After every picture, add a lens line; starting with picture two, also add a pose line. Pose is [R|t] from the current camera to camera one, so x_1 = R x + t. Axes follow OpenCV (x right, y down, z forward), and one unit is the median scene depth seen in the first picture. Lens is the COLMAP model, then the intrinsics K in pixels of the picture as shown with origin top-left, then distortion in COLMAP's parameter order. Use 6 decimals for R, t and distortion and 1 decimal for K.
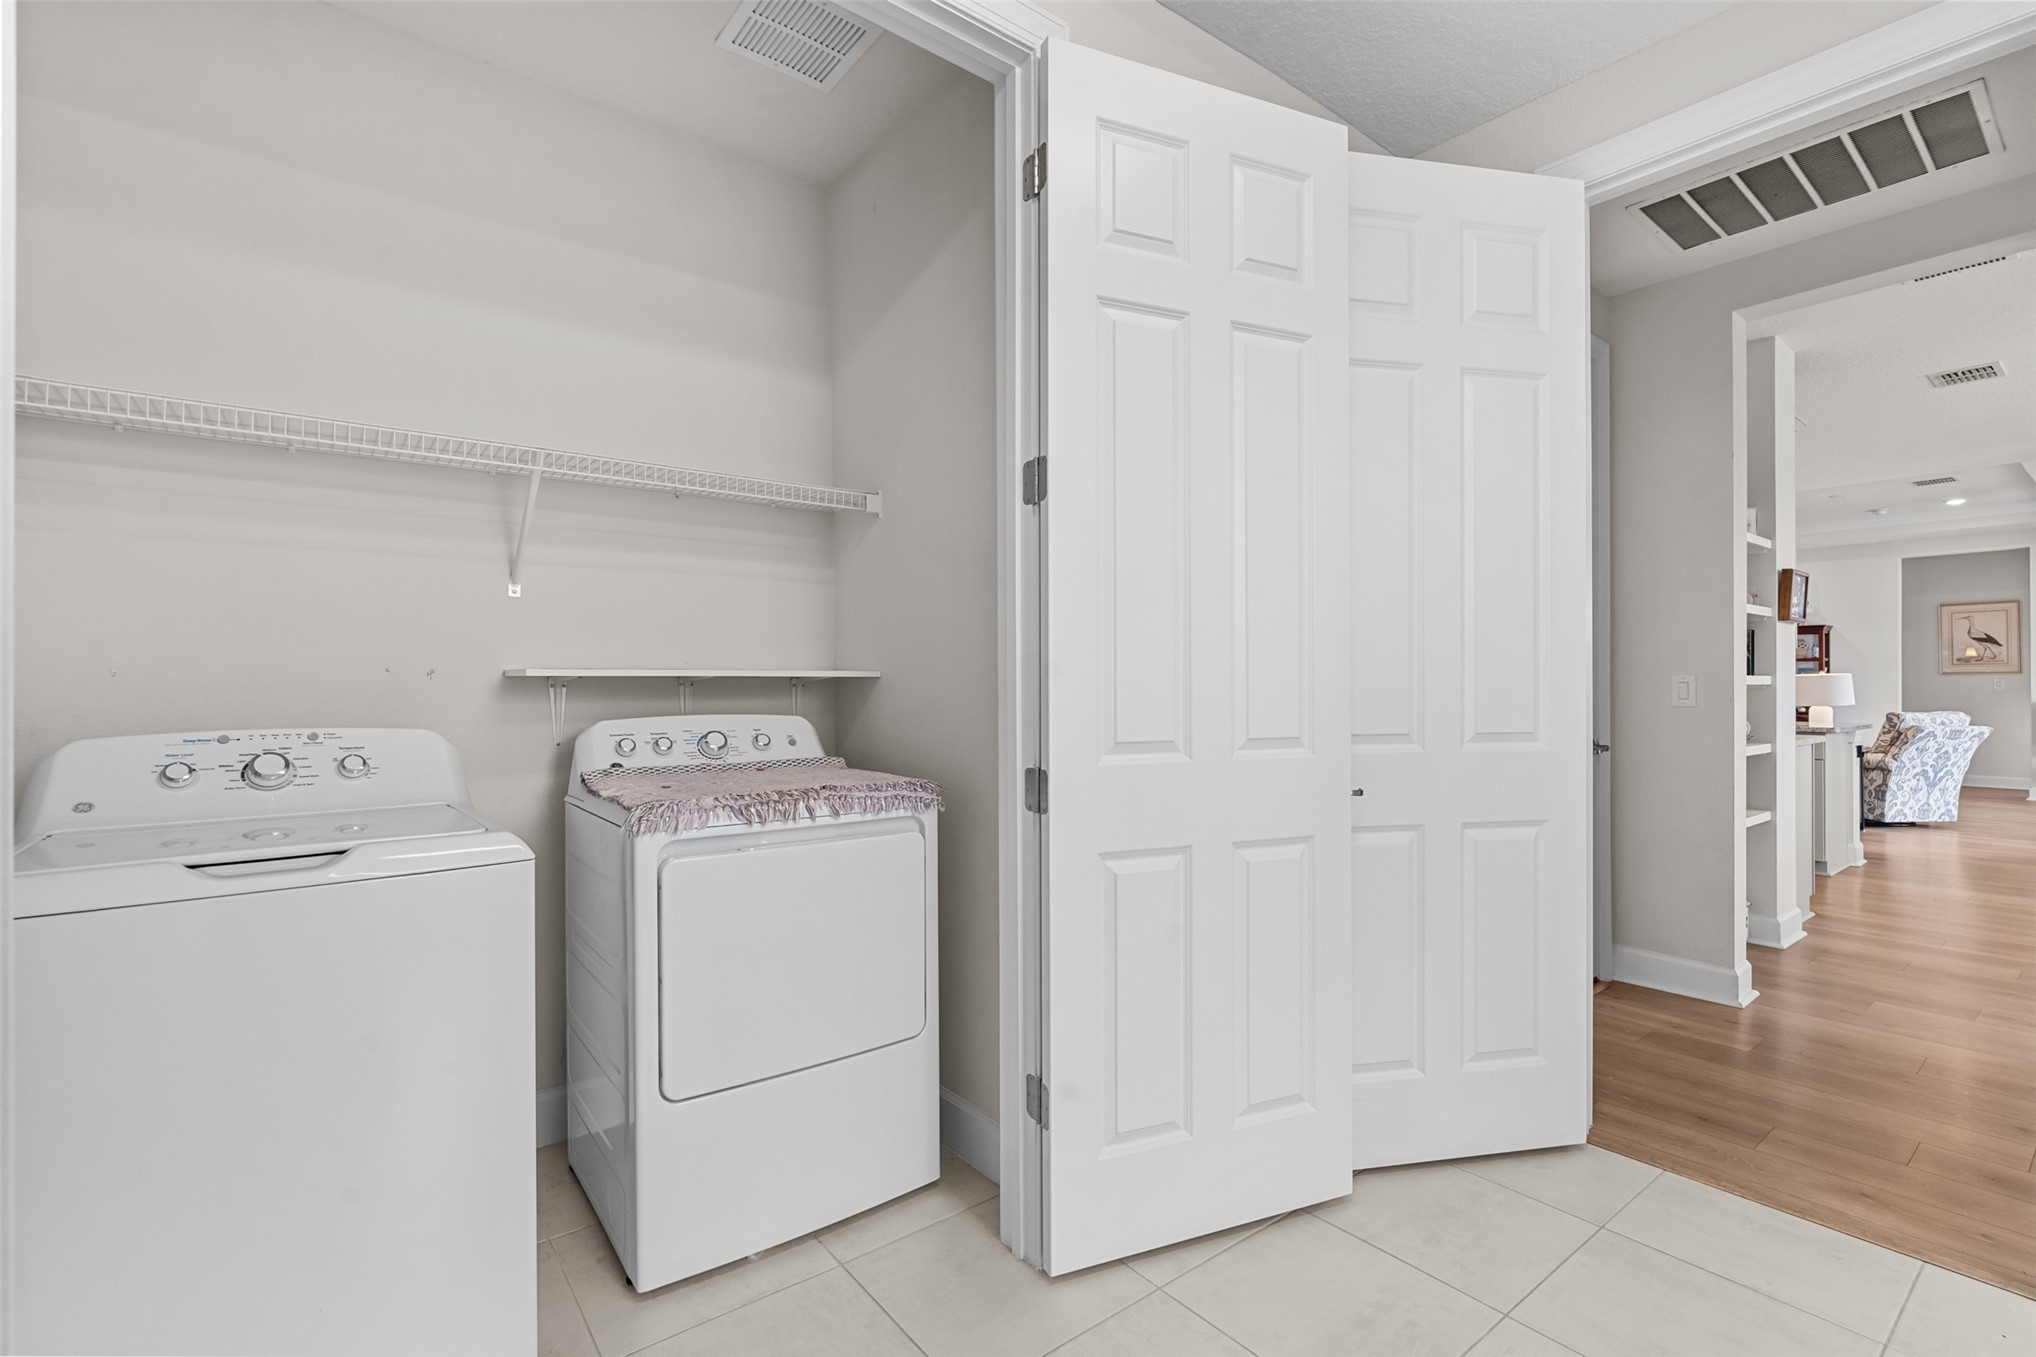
lens RADIAL K [[921.0, 0, 1021.0], [0, 921.0, 682.3], [0, 0, 1]] dist [-0.009049, 0.004109]
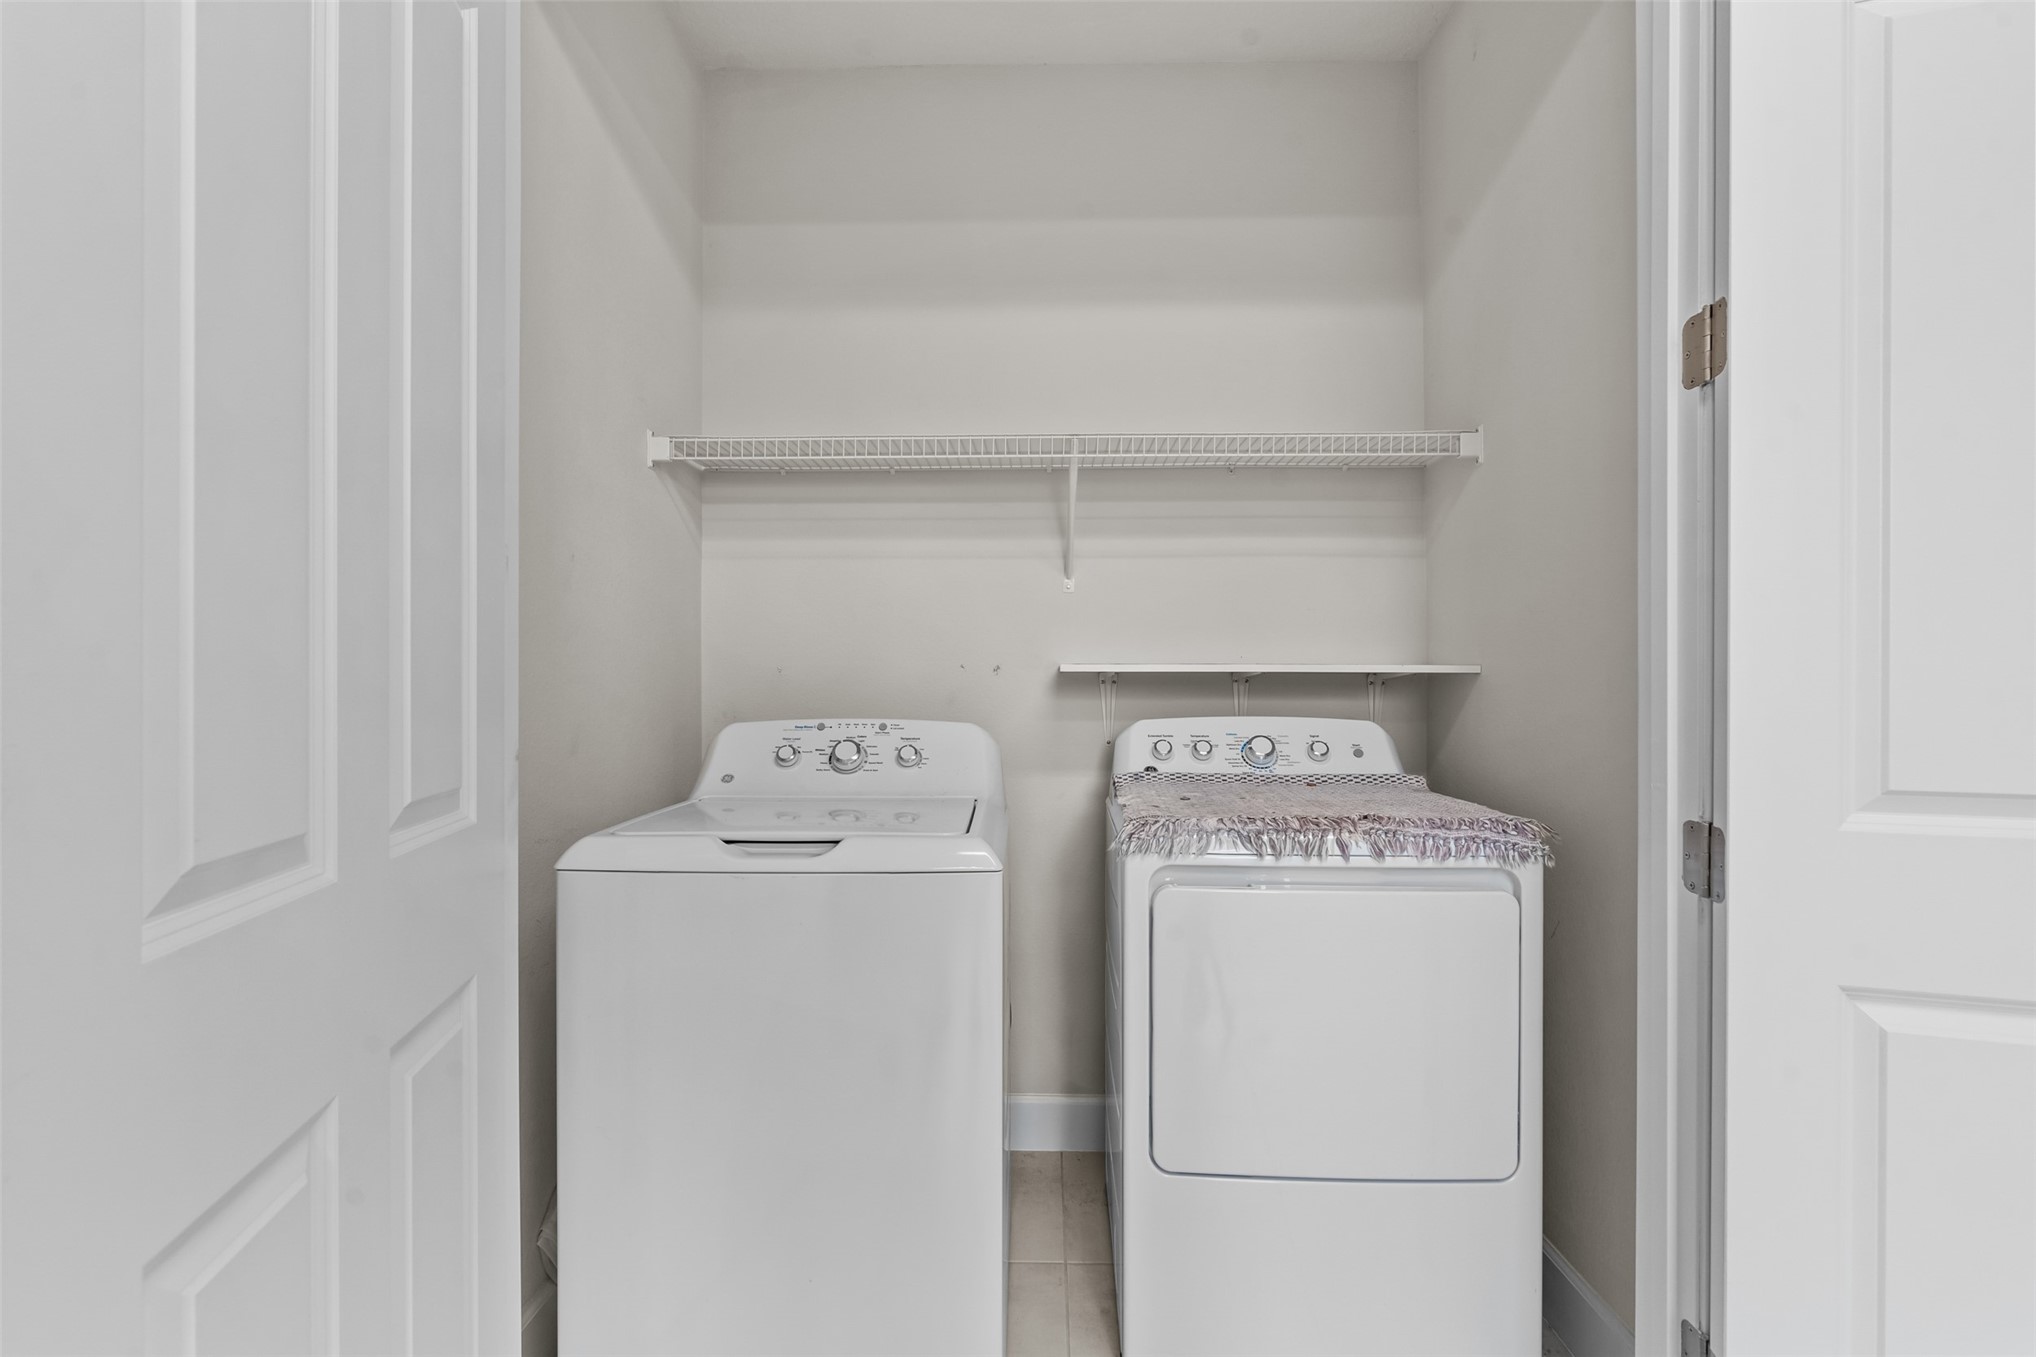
lens RADIAL K [[921.0, 0, 1013.3], [0, 921.0, 684.8], [0, 0, 1]] dist [-0.009049, 0.004109]
pose [[0.765604, 0.007042, -0.643273, 0.052053], [-0.003892, 0.999972, 0.006315, 0.000871], [0.643300, -0.002331, 0.765611, 0.231702]]
